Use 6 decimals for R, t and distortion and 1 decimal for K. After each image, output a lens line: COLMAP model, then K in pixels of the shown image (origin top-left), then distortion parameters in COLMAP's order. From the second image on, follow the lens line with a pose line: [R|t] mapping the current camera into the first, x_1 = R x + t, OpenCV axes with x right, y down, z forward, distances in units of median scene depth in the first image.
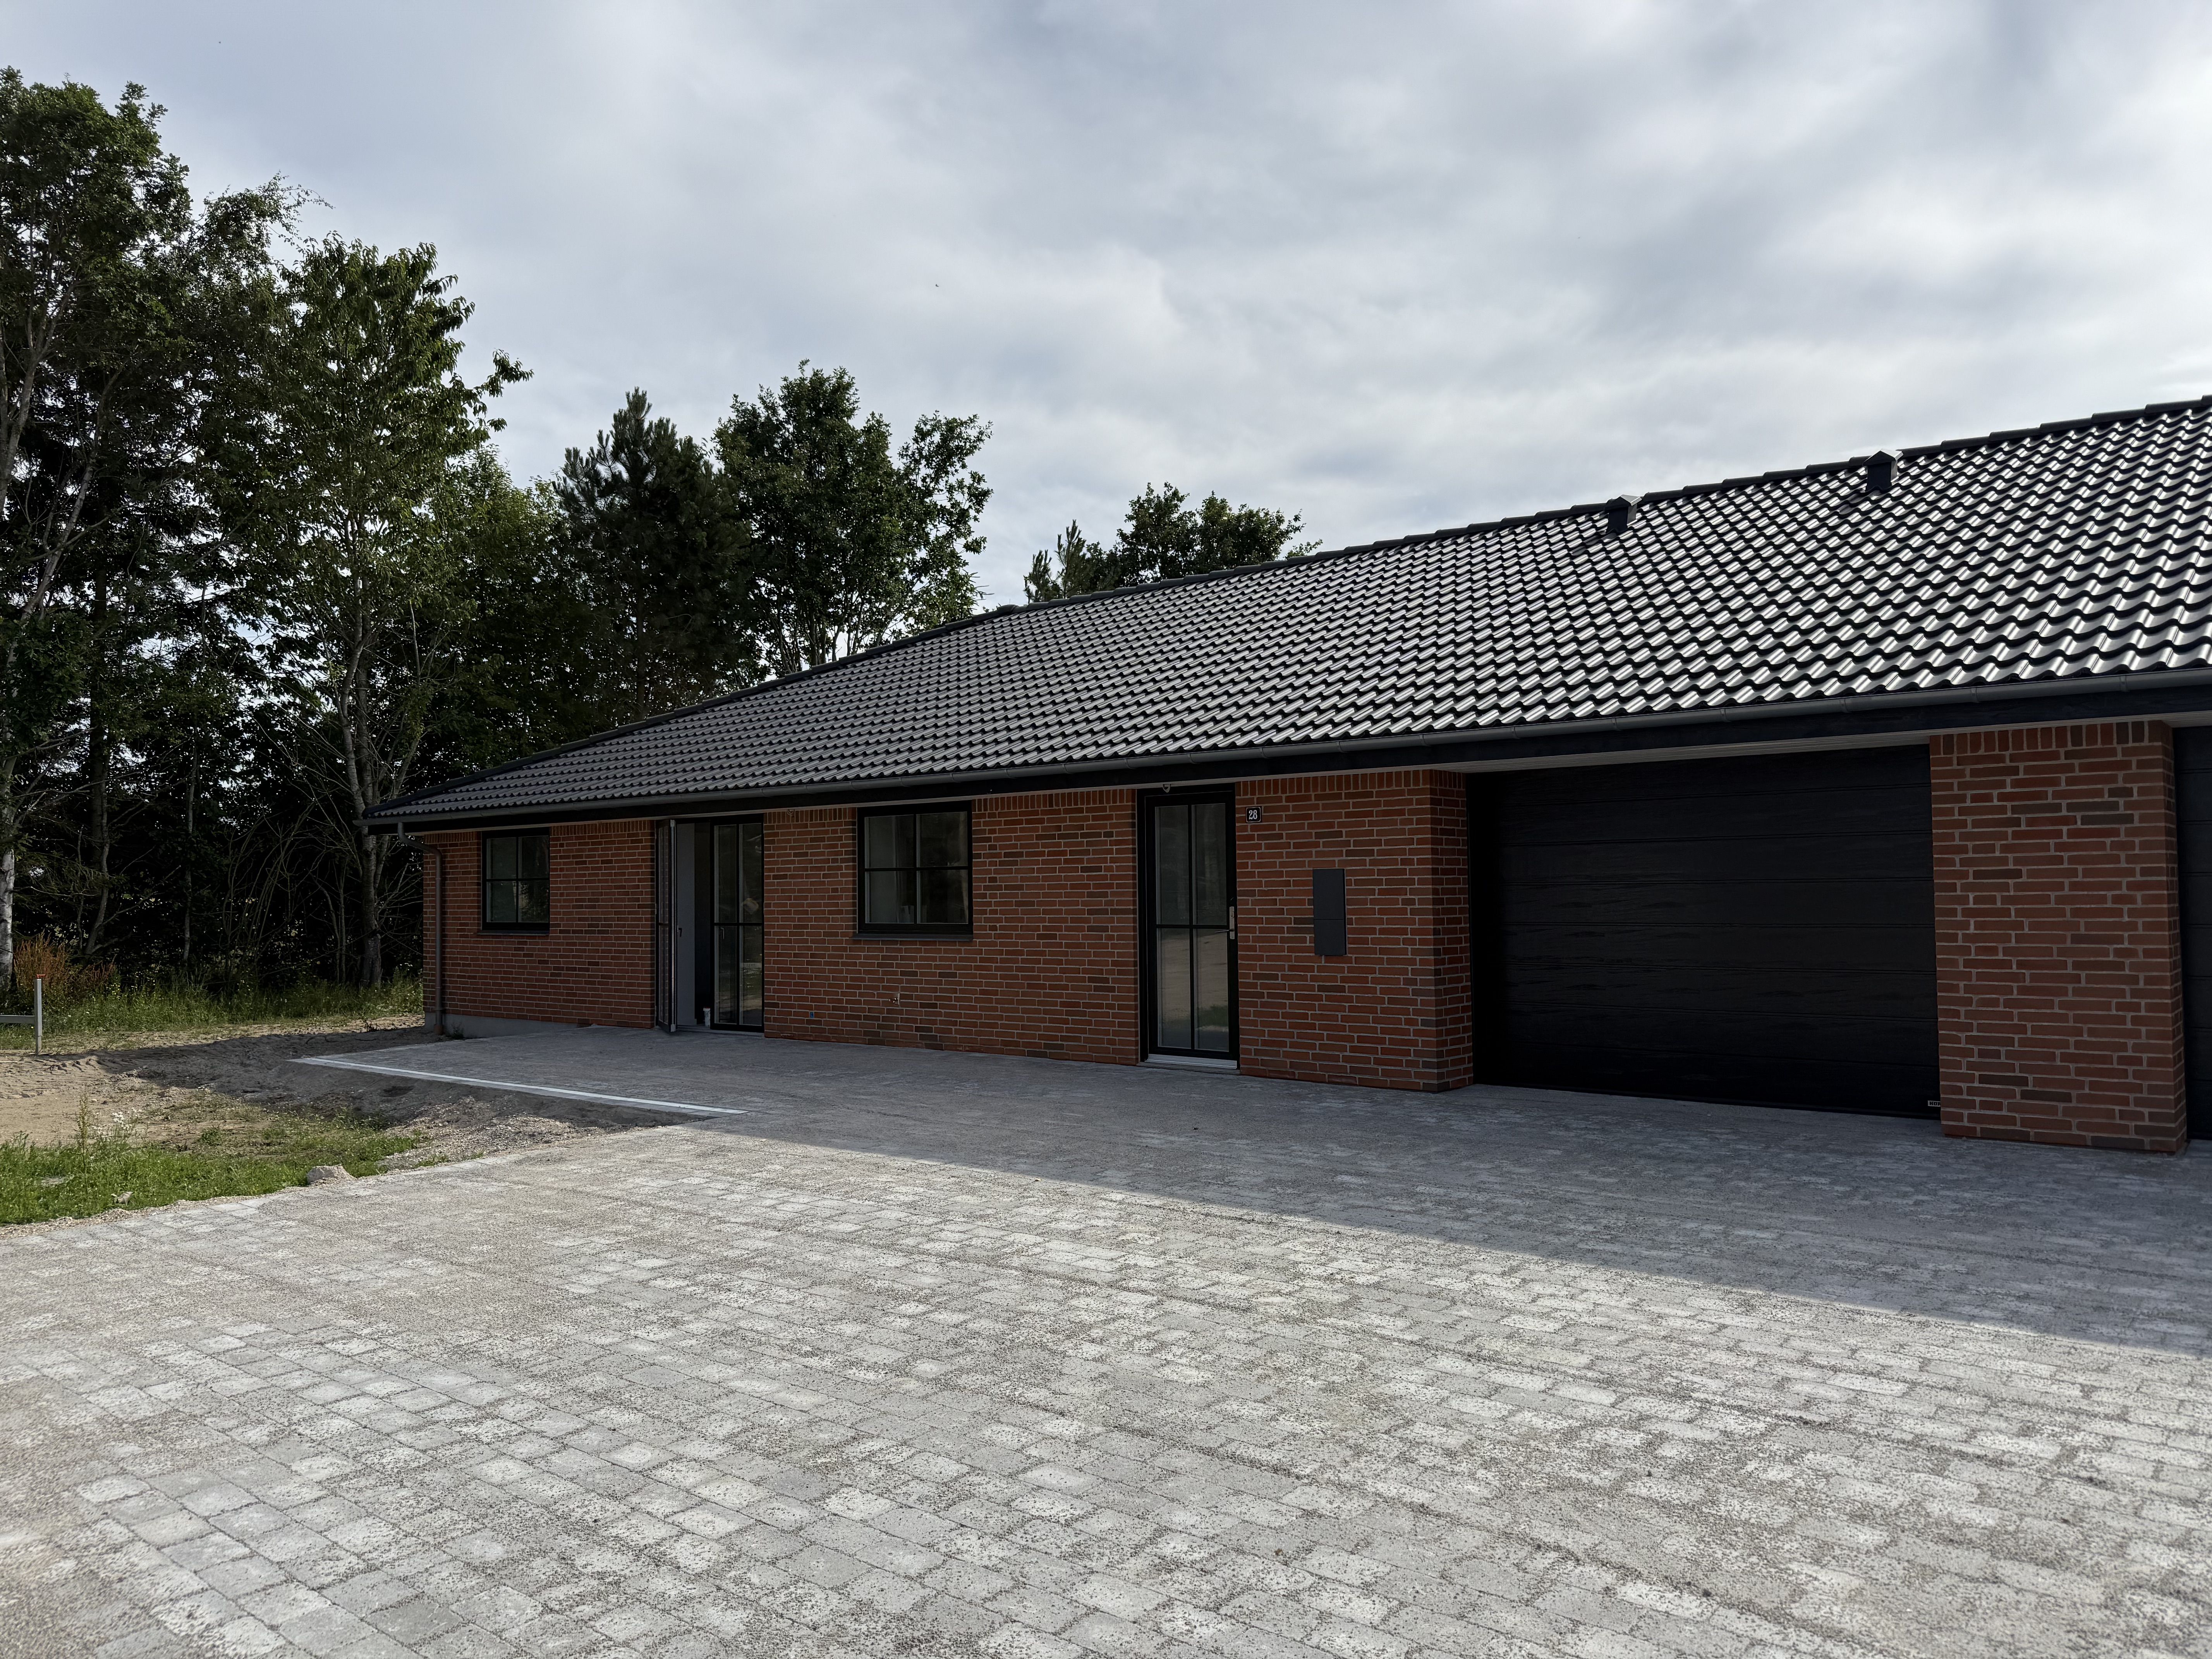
lens RADIAL K [[1558.4, 0, 1106.0], [0, 1558.4, 829.5], [0, 0, 1]] dist [0.108218, -0.170067]
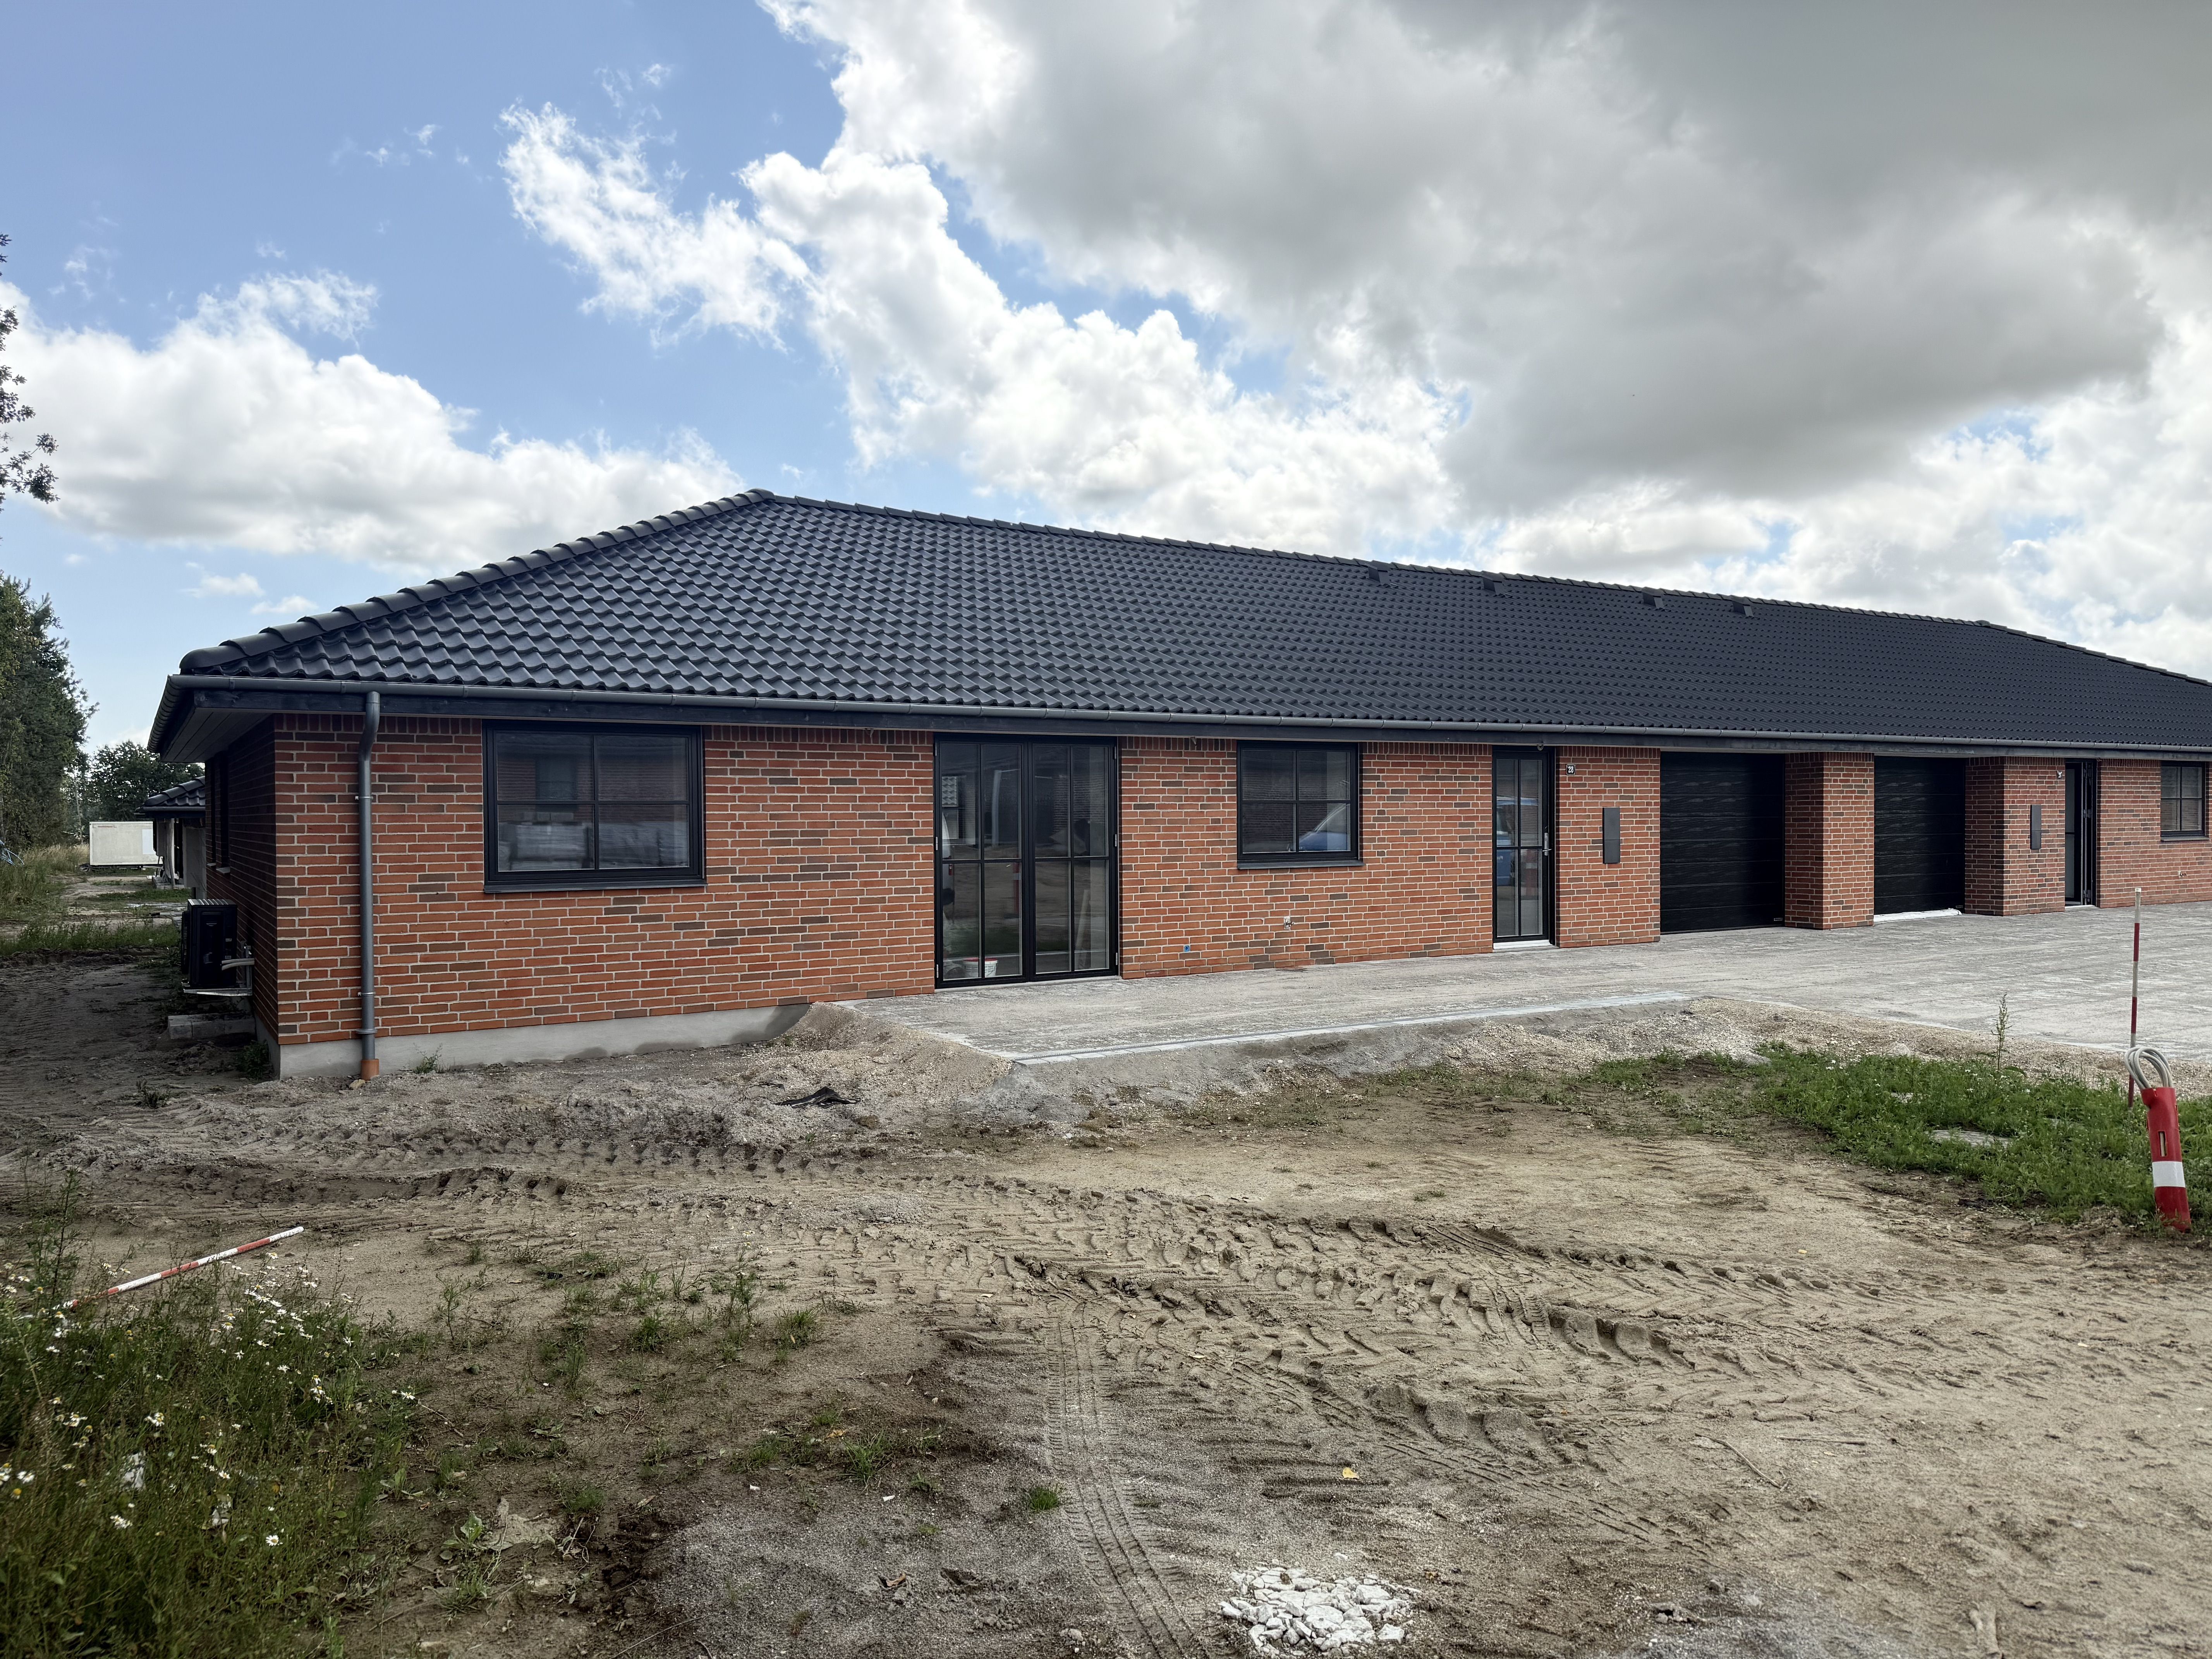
lens RADIAL K [[1558.4, 0, 1106.0], [0, 1558.4, 829.5], [0, 0, 1]] dist [0.108218, -0.170067]
pose [[0.318440, 0.011506, 0.947873, -1.171130], [-0.022477, 0.999737, -0.004584, 0.051430], [-0.947676, -0.019846, 0.318615, 0.765479]]
